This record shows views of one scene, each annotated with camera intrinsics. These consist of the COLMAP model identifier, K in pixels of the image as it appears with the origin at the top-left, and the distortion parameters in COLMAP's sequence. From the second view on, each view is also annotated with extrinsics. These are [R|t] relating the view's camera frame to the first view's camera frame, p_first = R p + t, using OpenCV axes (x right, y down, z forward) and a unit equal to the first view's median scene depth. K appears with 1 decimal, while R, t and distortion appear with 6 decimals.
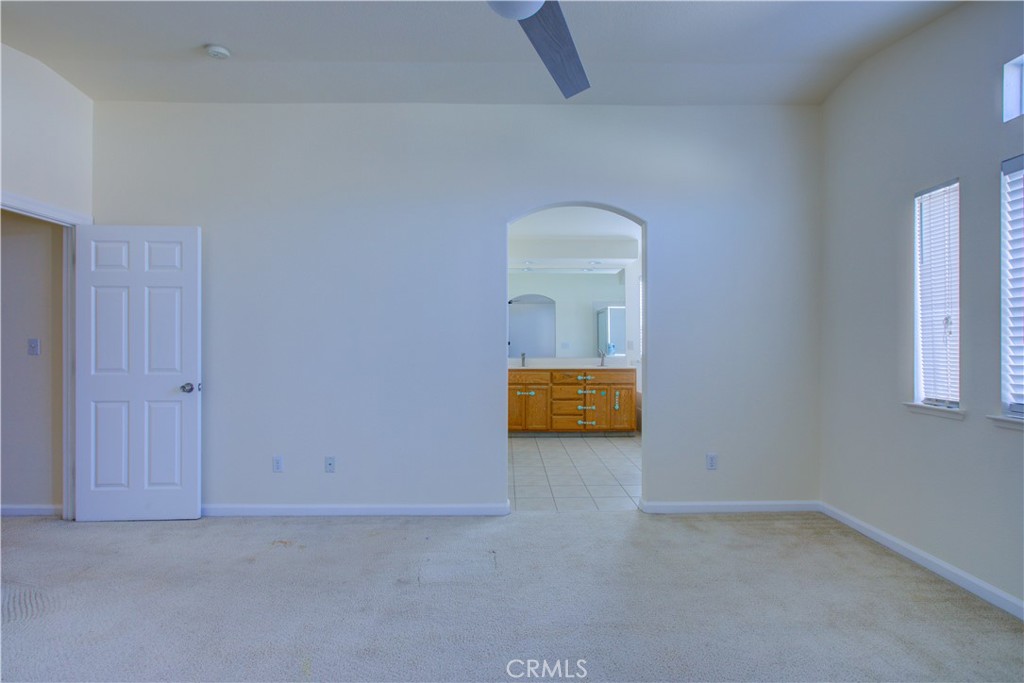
lens RADIAL K [[465.6, 0, 515.3], [0, 465.6, 342.4], [0, 0, 1]] dist [0.002414, 0.000453]
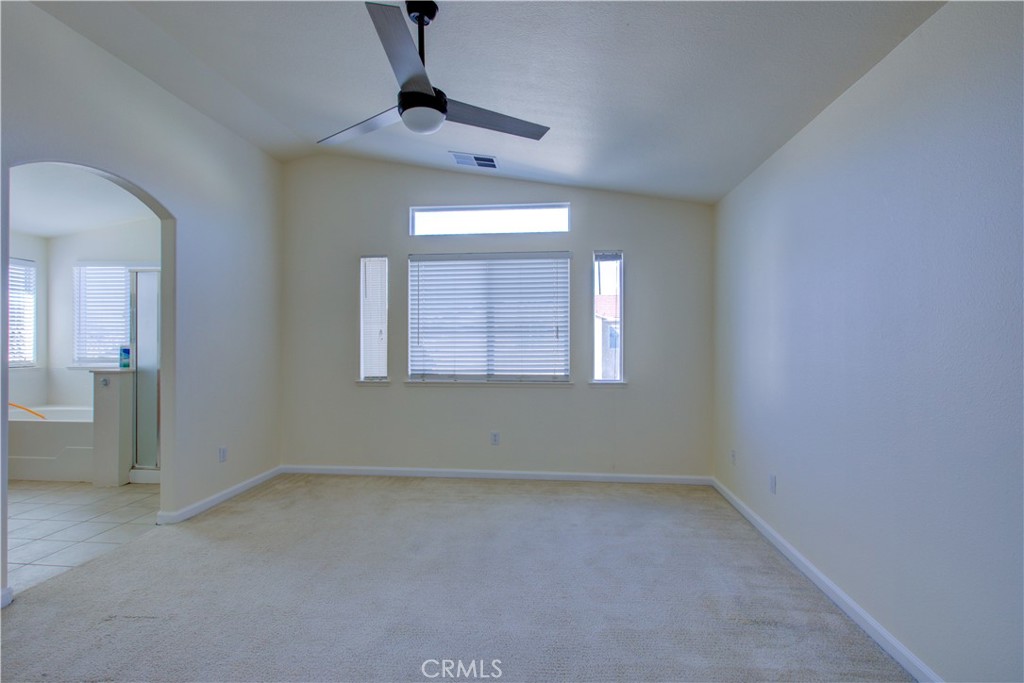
lens RADIAL K [[465.6, 0, 515.0], [0, 465.6, 341.9], [0, 0, 1]] dist [0.002414, 0.000453]
pose [[0.118420, 0.005108, 0.992951, -0.667845], [-0.000333, 0.999987, -0.005105, 0.000055], [-0.992964, 0.000274, 0.118420, 0.227423]]
